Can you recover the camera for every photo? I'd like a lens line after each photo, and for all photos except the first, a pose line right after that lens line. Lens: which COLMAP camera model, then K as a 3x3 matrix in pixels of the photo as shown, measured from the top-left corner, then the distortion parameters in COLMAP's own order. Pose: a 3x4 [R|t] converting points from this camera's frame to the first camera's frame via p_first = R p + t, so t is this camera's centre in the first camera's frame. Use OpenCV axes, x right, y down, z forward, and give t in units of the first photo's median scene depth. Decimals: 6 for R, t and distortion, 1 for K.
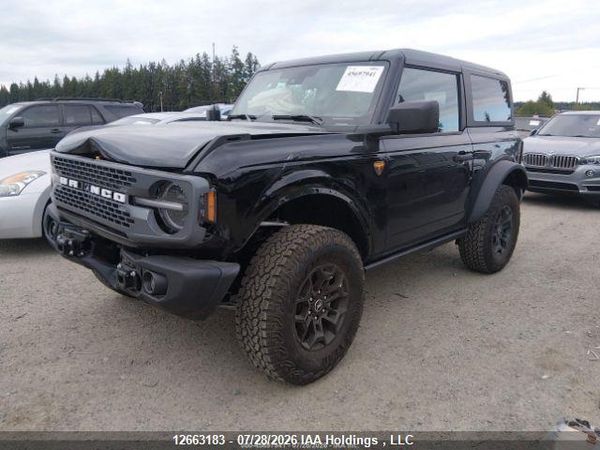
lens RADIAL K [[453.8, 0, 301.5], [0, 453.8, 225.6], [0, 0, 1]] dist [0.055350, -0.082821]
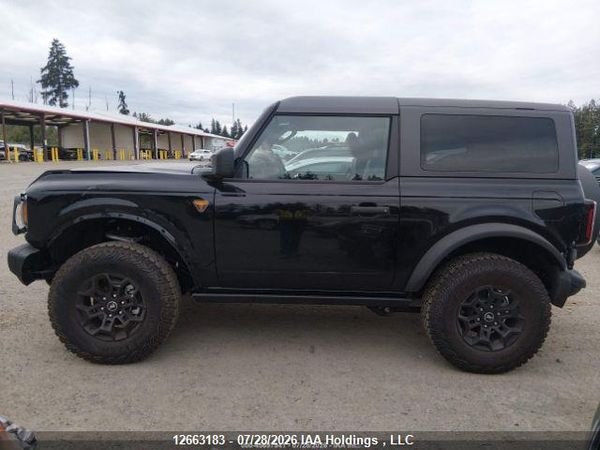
lens RADIAL K [[453.8, 0, 301.6], [0, 453.8, 223.8], [0, 0, 1]] dist [0.055350, -0.082821]
pose [[0.692750, 0.115553, -0.711860, 1.142202], [-0.182455, 0.983050, -0.017983, -0.108066], [0.697716, 0.142340, 0.702091, 0.391999]]
